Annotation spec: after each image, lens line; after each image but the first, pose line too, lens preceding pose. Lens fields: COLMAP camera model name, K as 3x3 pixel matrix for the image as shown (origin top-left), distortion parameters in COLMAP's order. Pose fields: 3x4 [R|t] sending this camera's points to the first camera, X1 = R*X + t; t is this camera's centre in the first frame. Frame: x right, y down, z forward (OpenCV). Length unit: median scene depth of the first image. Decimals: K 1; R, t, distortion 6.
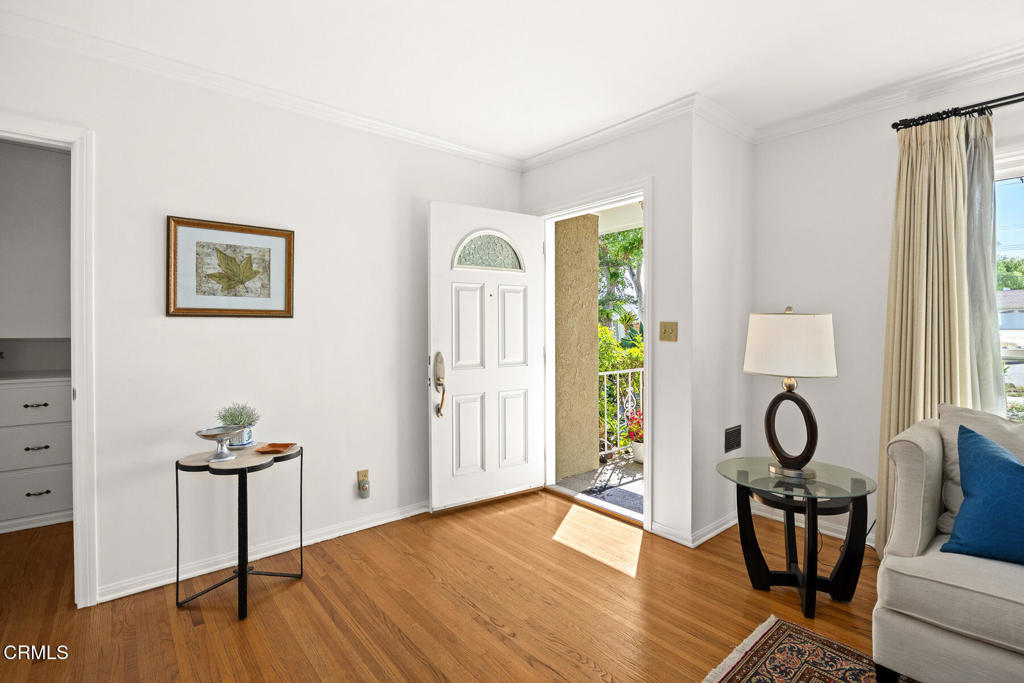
lens RADIAL K [[471.3, 0, 486.2], [0, 471.3, 334.0], [0, 0, 1]] dist [-0.000617, -0.000334]
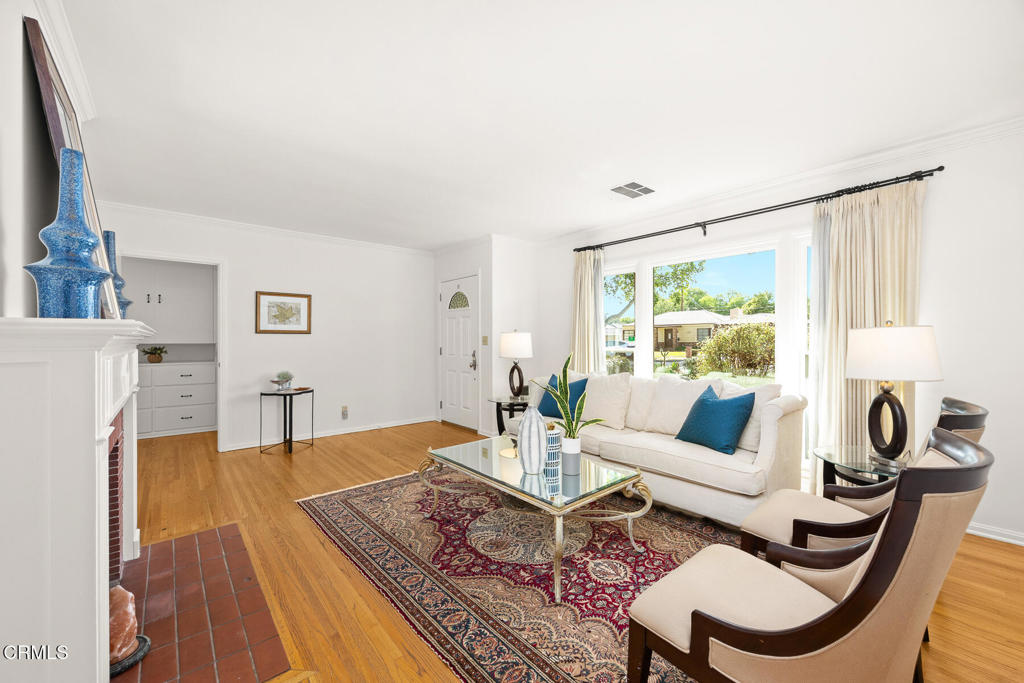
lens RADIAL K [[415.1, 0, 512.0], [0, 415.1, 341.5], [0, 0, 1]] dist [-0.001410, -0.000260]
pose [[0.999900, -0.000612, 0.014162, 0.575432], [0.000712, 0.999975, -0.007053, 0.017163], [-0.014157, 0.007062, 0.999875, -1.092808]]
